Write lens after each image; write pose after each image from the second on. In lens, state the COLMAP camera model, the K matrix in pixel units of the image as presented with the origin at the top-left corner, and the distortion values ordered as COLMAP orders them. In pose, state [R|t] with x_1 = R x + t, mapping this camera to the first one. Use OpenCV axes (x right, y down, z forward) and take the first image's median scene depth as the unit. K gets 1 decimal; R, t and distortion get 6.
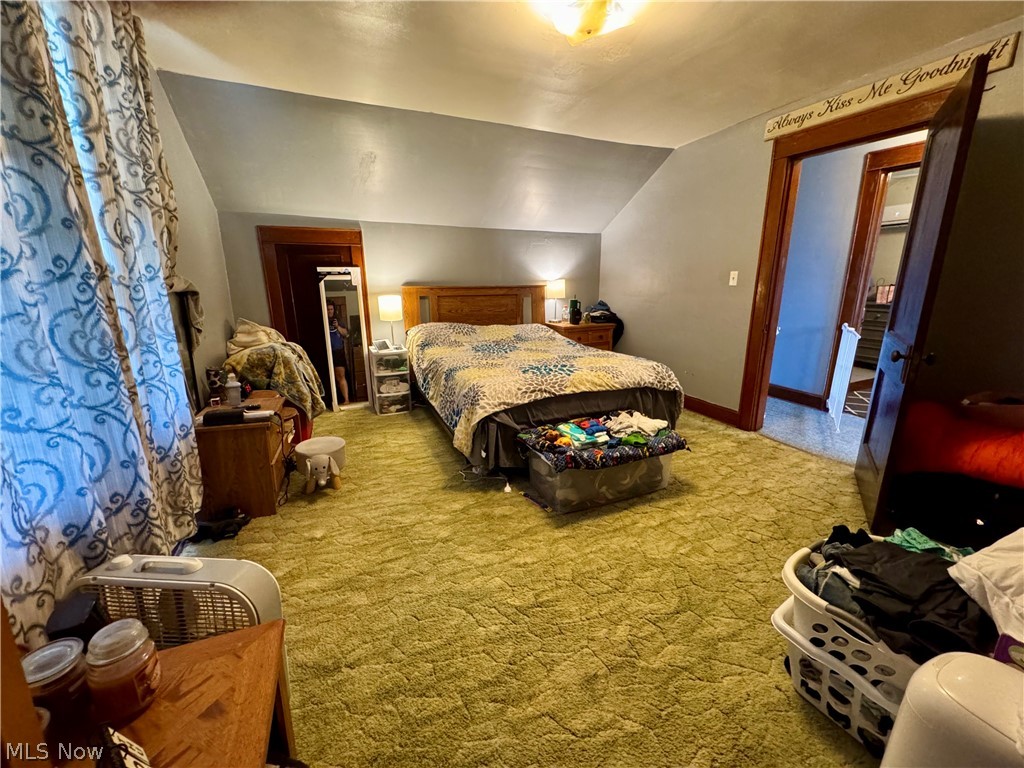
lens RADIAL K [[411.3, 0, 510.8], [0, 411.3, 383.4], [0, 0, 1]] dist [-0.003623, 0.000001]
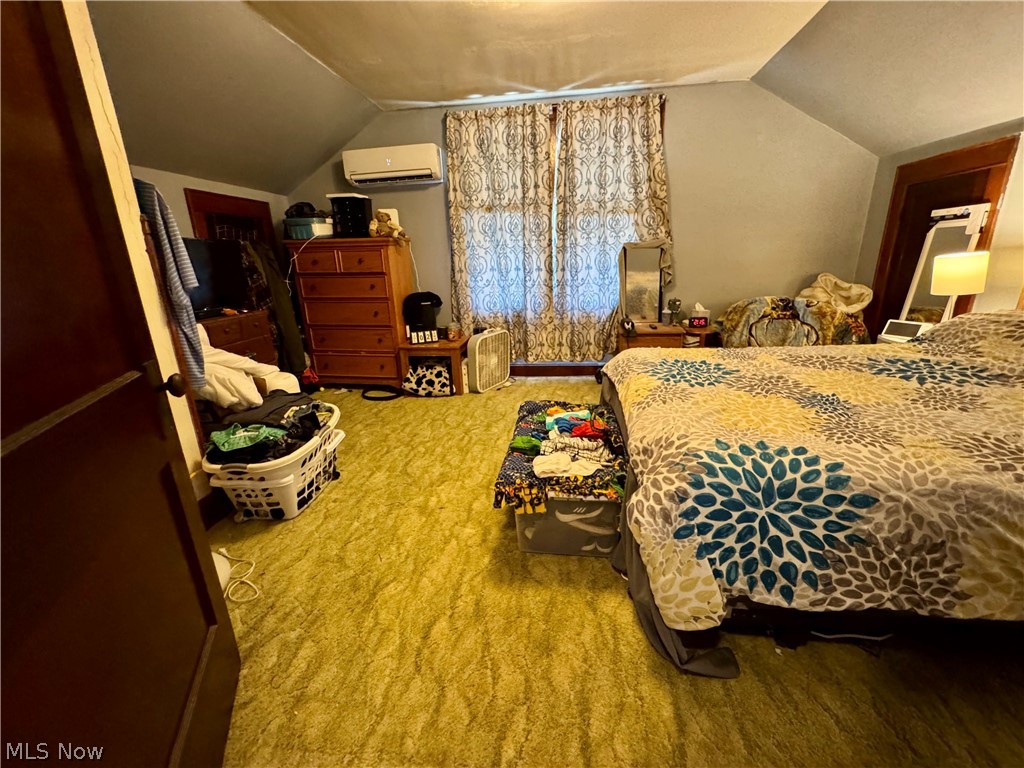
lens RADIAL K [[411.3, 0, 508.9], [0, 411.3, 384.1], [0, 0, 1]] dist [-0.003623, 0.000001]
pose [[-0.514027, 0.272944, -0.813190, 0.563434], [-0.169814, 0.896879, 0.408376, -0.172432], [0.840797, 0.348007, -0.414671, 0.759941]]
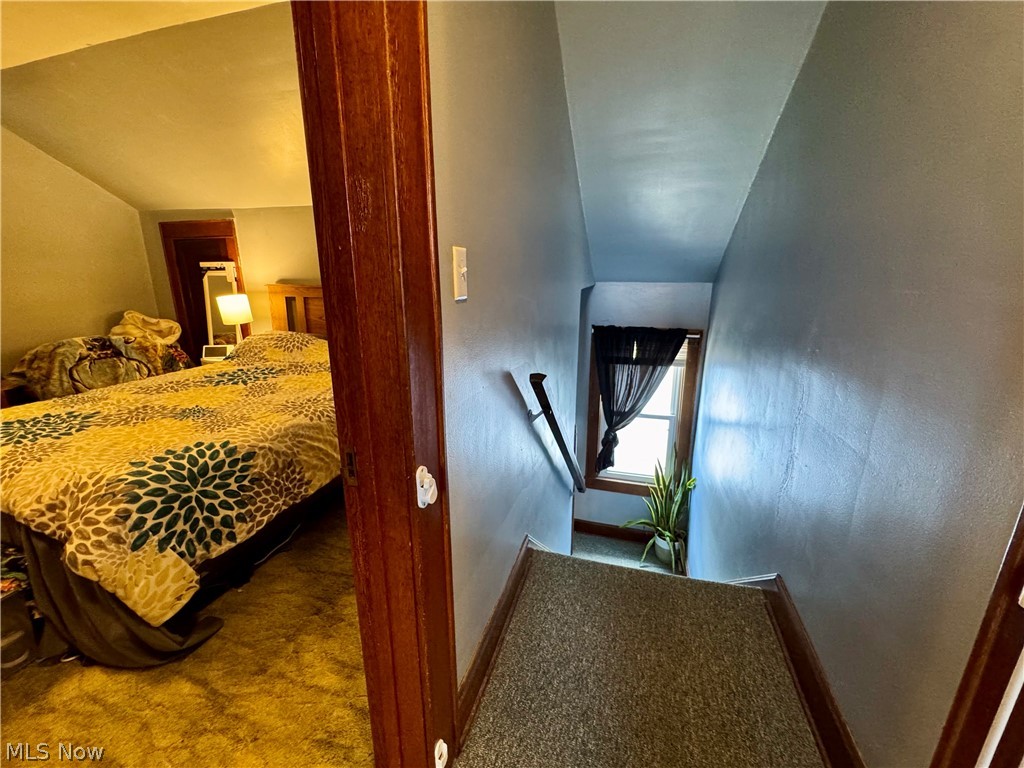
lens RADIAL K [[411.3, 0, 510.9], [0, 411.3, 383.9], [0, 0, 1]] dist [-0.003623, 0.000001]
pose [[0.763767, 0.169517, -0.622836, 0.701644], [-0.165754, 0.984051, 0.064569, -0.181946], [0.623847, 0.053922, 0.779684, 0.706134]]
